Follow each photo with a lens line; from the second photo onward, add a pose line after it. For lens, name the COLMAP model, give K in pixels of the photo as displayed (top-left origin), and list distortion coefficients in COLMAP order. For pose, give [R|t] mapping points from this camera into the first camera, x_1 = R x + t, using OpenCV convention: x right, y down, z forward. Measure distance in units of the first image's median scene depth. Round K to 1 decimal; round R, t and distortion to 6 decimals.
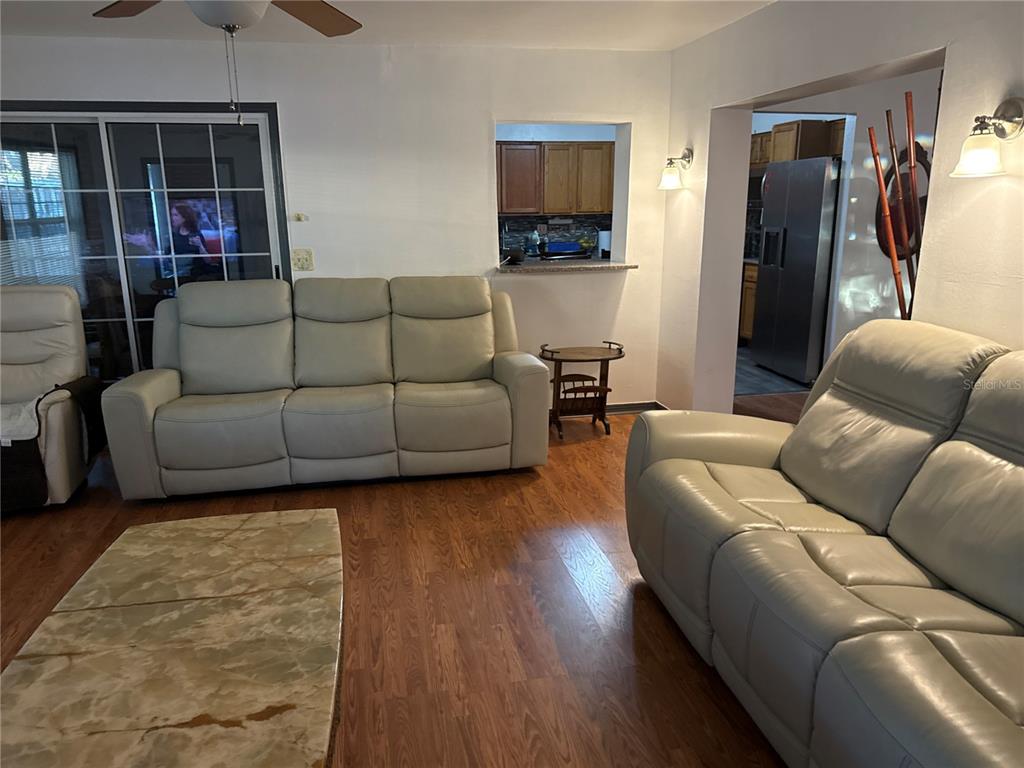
lens RADIAL K [[731.6, 0, 507.3], [0, 731.6, 390.4], [0, 0, 1]] dist [0.041313, -0.060406]
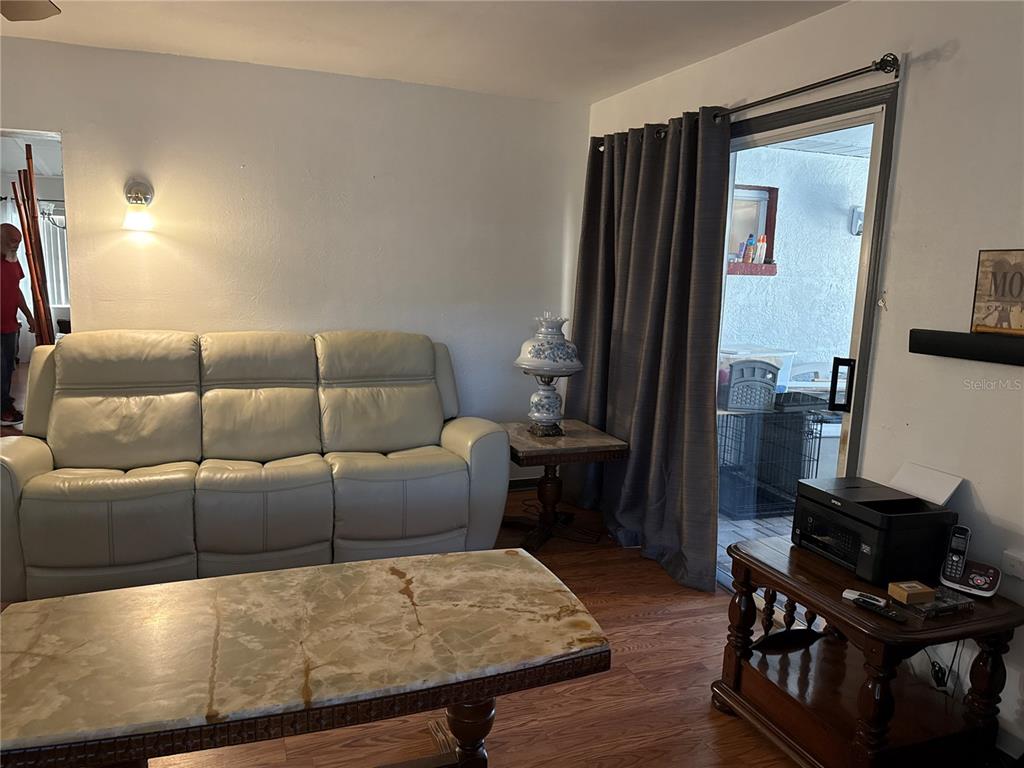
lens RADIAL K [[731.6, 0, 513.8], [0, 731.6, 386.4], [0, 0, 1]] dist [0.041313, -0.060406]
pose [[-0.153702, -0.152811, 0.976230, -1.564724], [0.215270, 0.959060, 0.184017, -0.137948], [-0.964383, 0.238437, -0.114513, 0.752886]]
